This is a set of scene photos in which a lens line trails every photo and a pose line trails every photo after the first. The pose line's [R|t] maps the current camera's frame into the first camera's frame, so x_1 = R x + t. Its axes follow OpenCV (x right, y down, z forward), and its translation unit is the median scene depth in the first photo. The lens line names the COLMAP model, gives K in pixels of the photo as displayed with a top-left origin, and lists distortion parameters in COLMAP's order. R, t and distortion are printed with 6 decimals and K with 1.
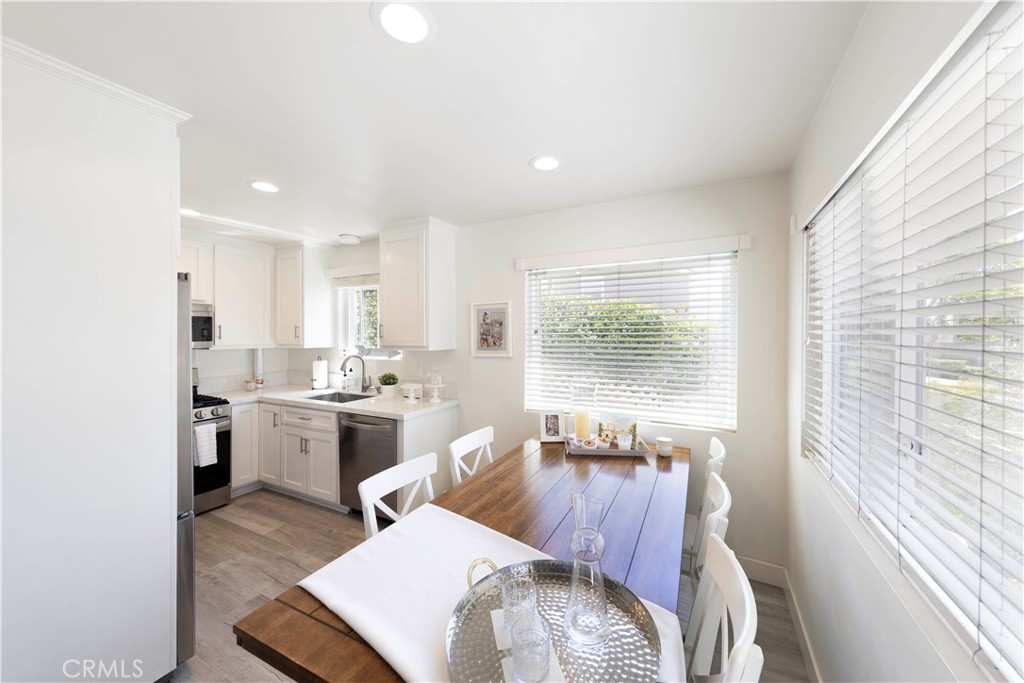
lens RADIAL K [[366.0, 0, 537.4], [0, 366.0, 331.3], [0, 0, 1]] dist [0.000989, 0.000018]
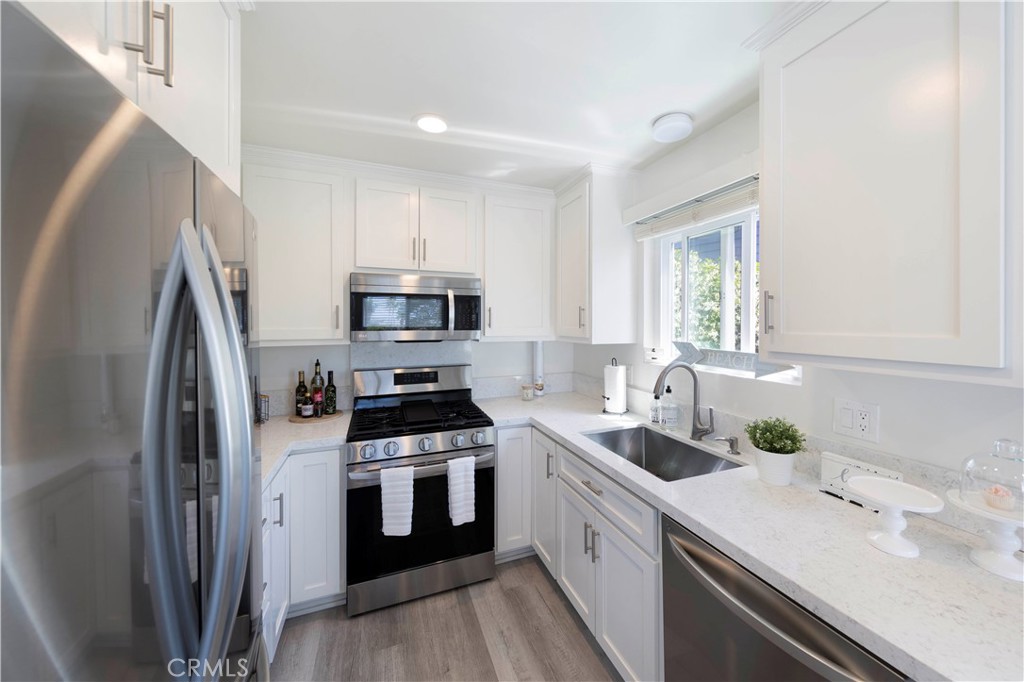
lens RADIAL K [[371.4, 0, 515.4], [0, 371.4, 319.5], [0, 0, 1]] dist [0.000676, 0.000021]
pose [[0.710942, 0.000621, -0.703250, -0.303617], [-0.001265, 0.999999, -0.000396, 0.006115], [0.703250, 0.001171, 0.710942, 0.487430]]
